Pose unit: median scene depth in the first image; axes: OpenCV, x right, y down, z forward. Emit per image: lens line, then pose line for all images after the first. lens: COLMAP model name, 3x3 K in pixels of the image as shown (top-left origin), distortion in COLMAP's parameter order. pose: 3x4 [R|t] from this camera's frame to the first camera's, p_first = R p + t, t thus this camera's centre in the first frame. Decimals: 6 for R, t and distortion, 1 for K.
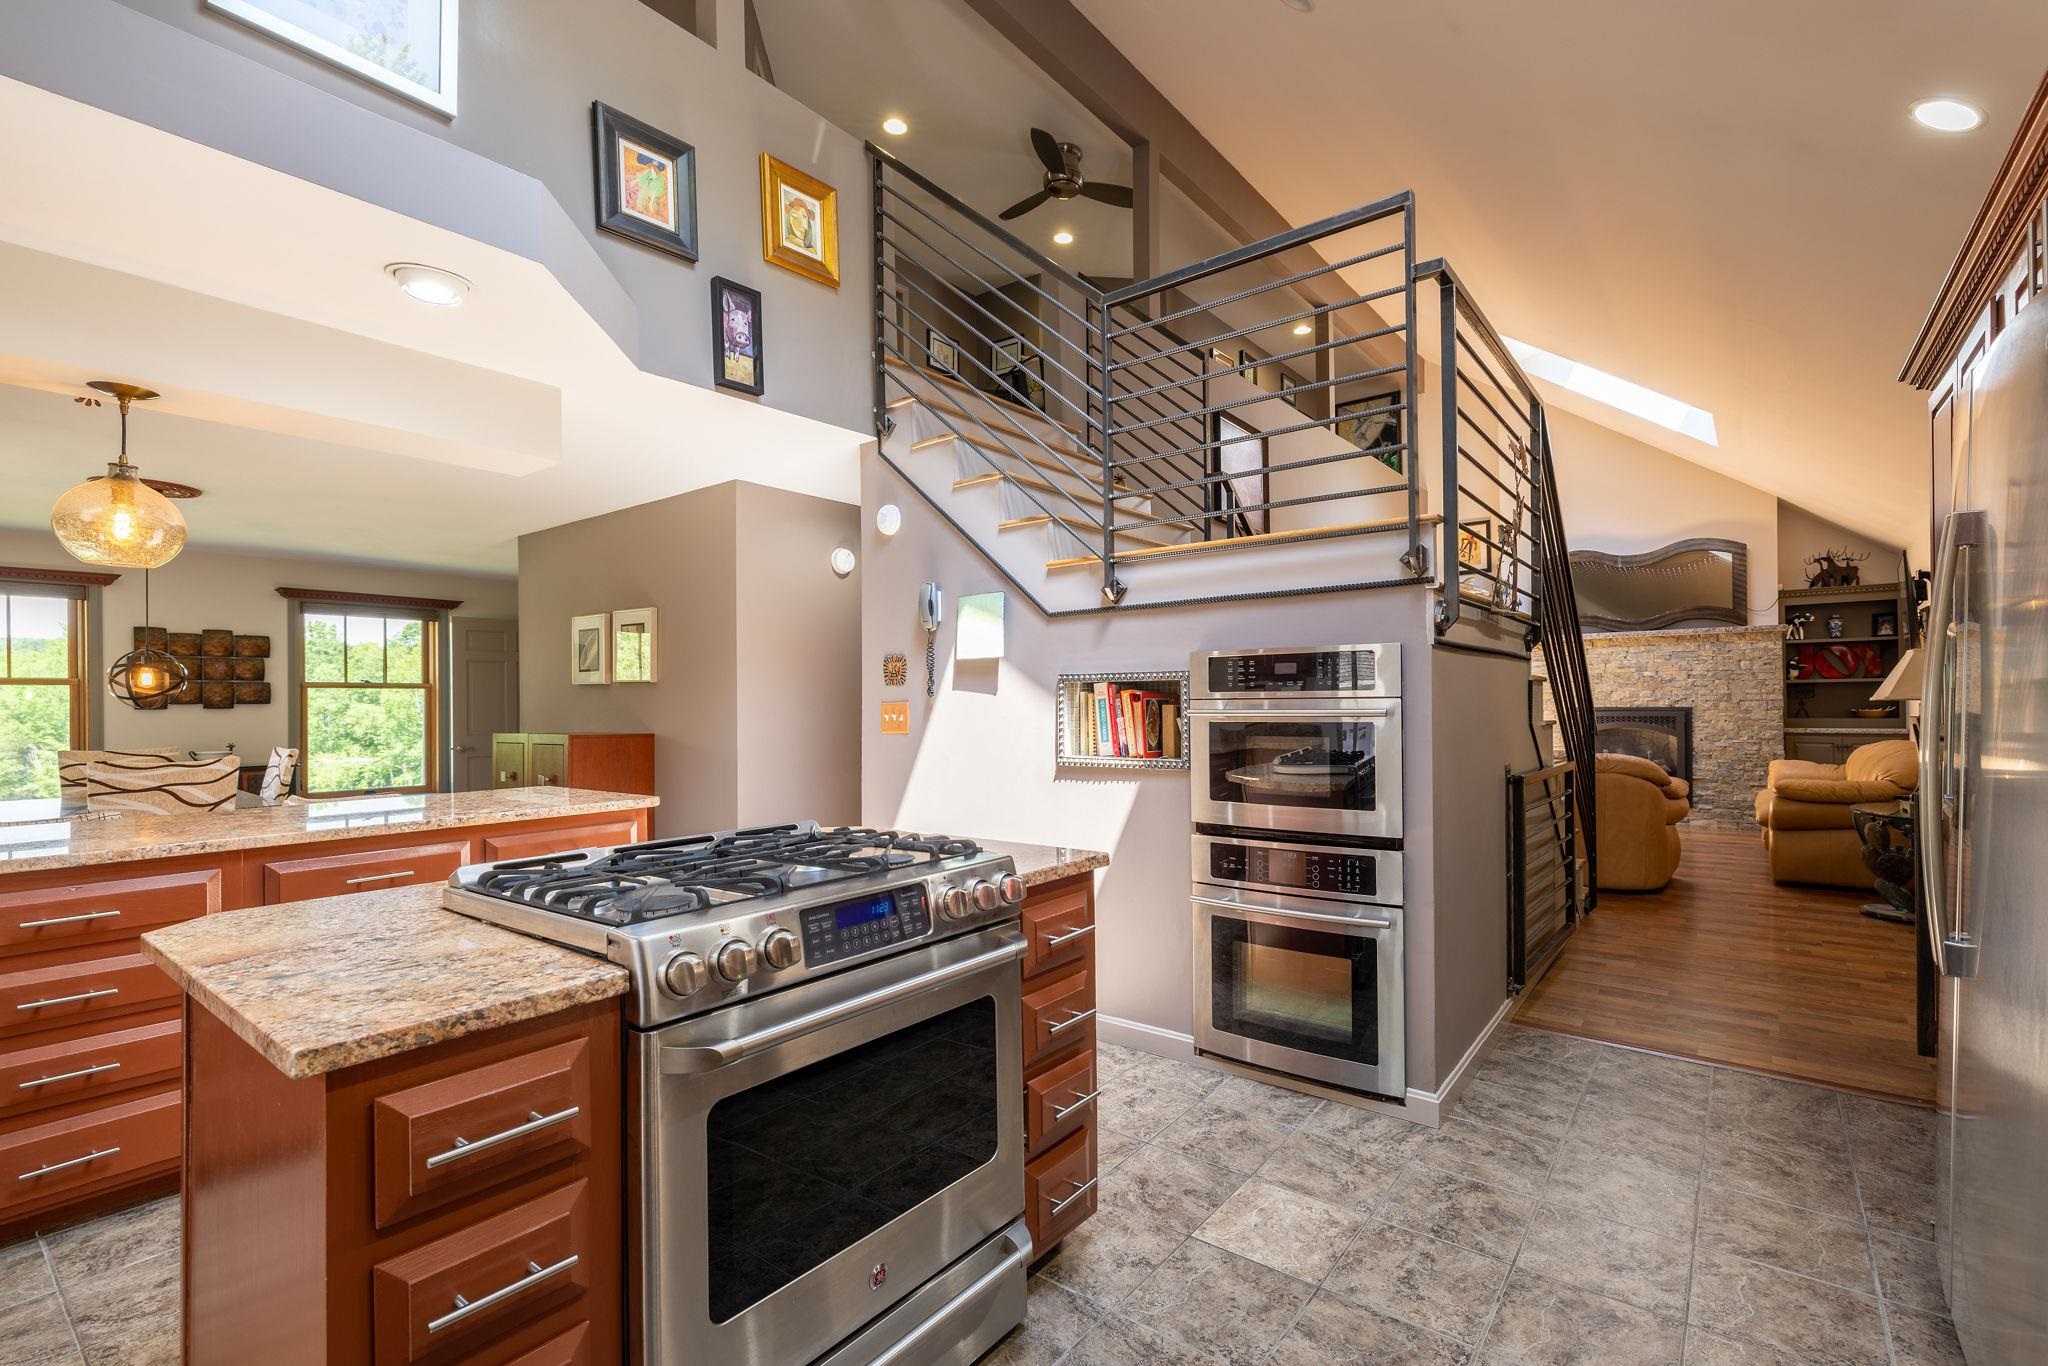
lens RADIAL K [[869.1, 0, 1105.5], [0, 869.1, 695.9], [0, 0, 1]] dist [-0.000767, 0.000217]
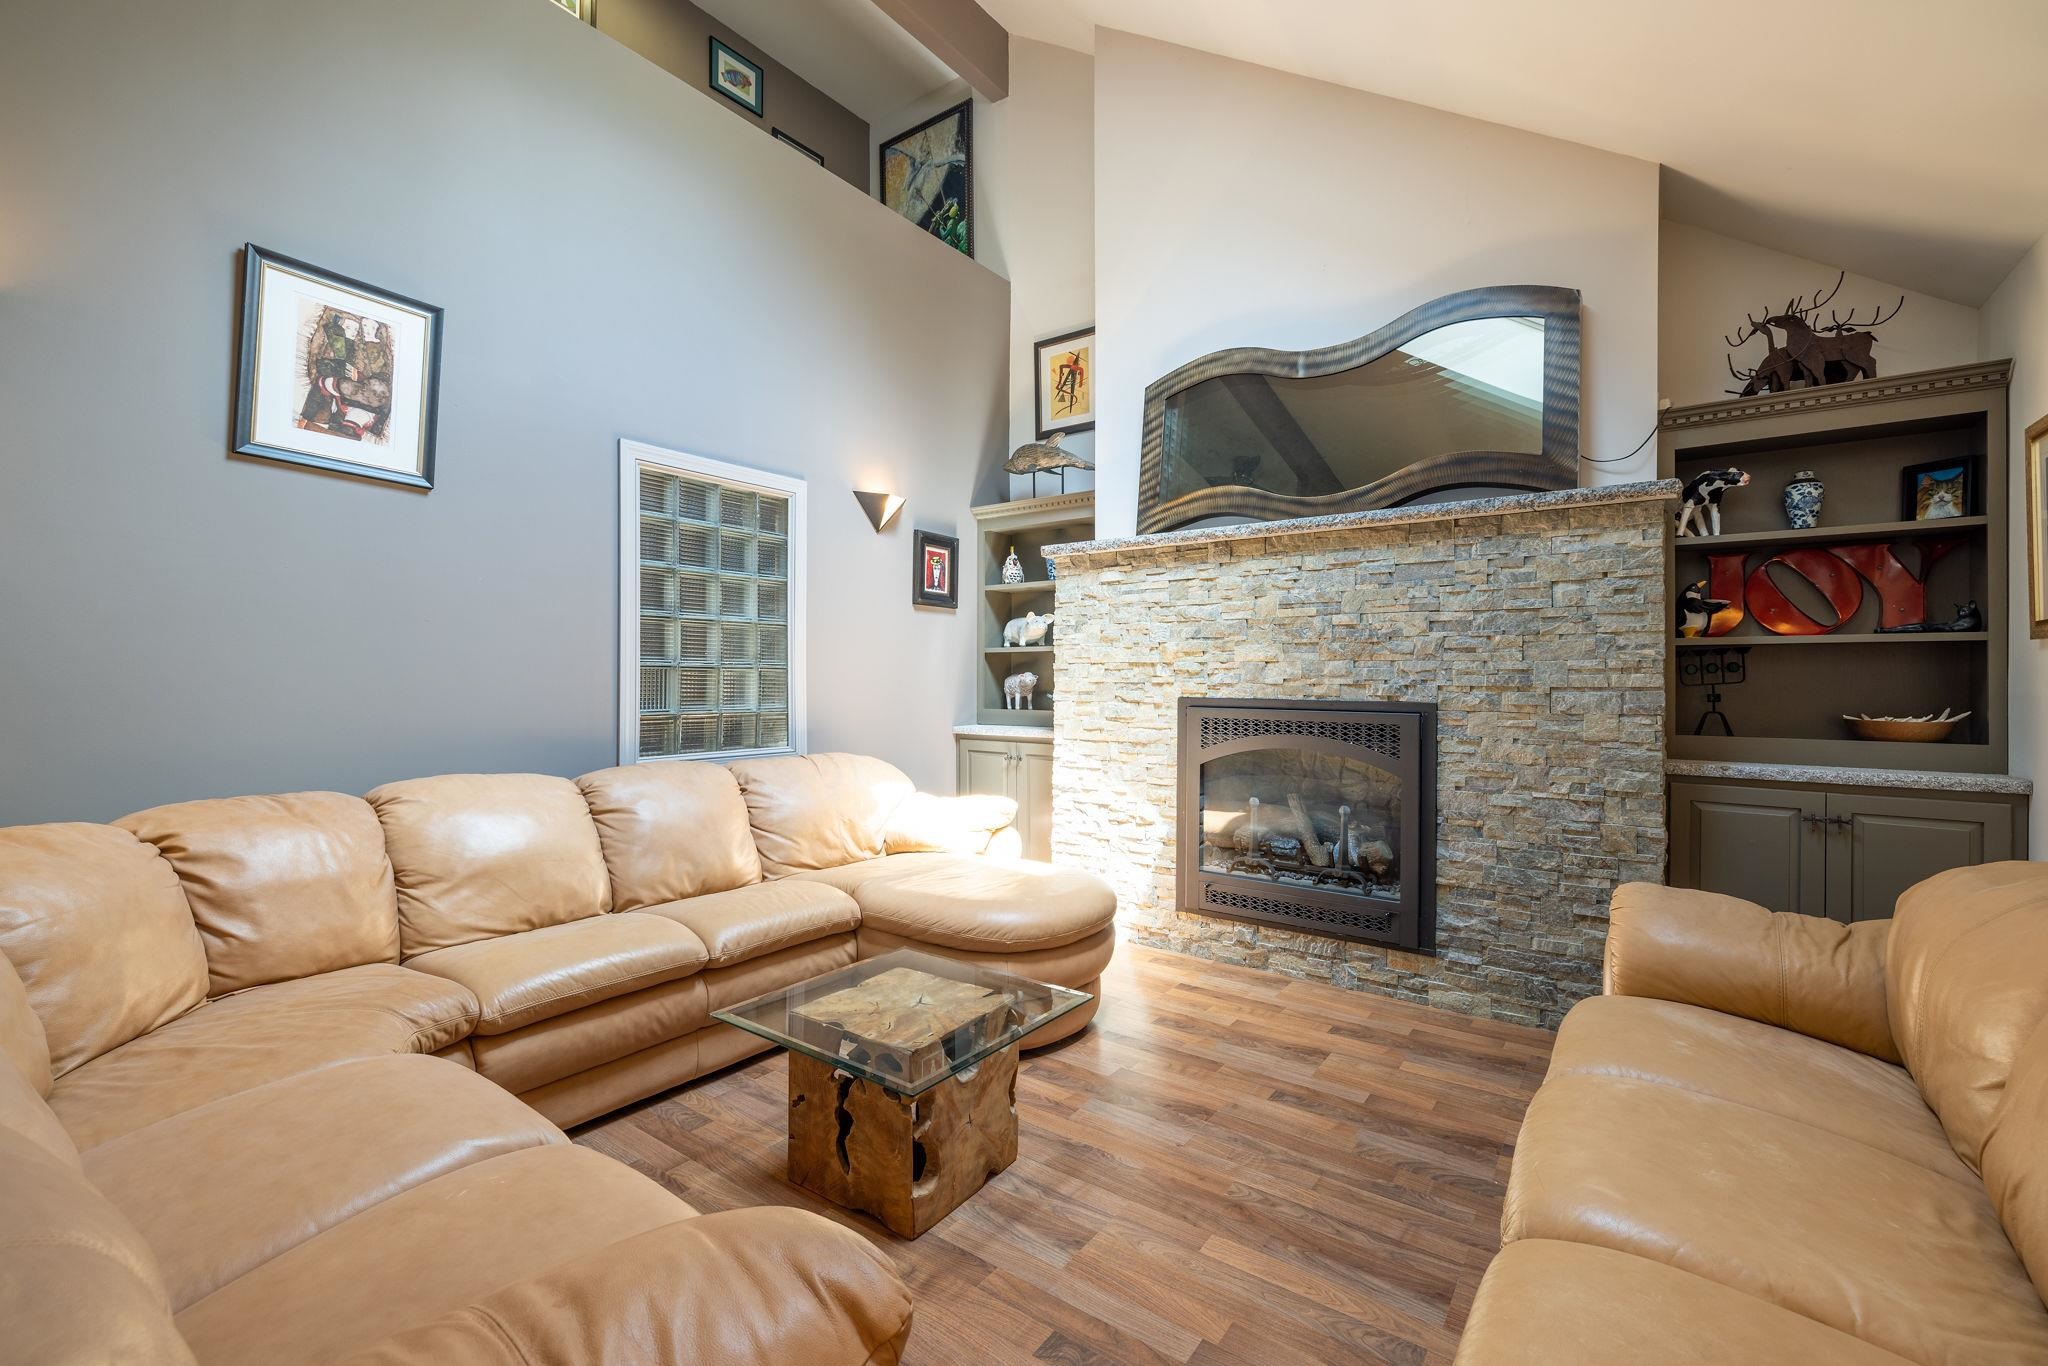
lens RADIAL K [[869.1, 0, 1008.9], [0, 869.1, 671.0], [0, 0, 1]] dist [-0.000767, 0.000217]
pose [[0.999933, 0.011515, 0.001062, 0.484570], [-0.011520, 0.999921, 0.004950, -0.001523], [-0.001005, -0.004962, 0.999987, 0.610693]]
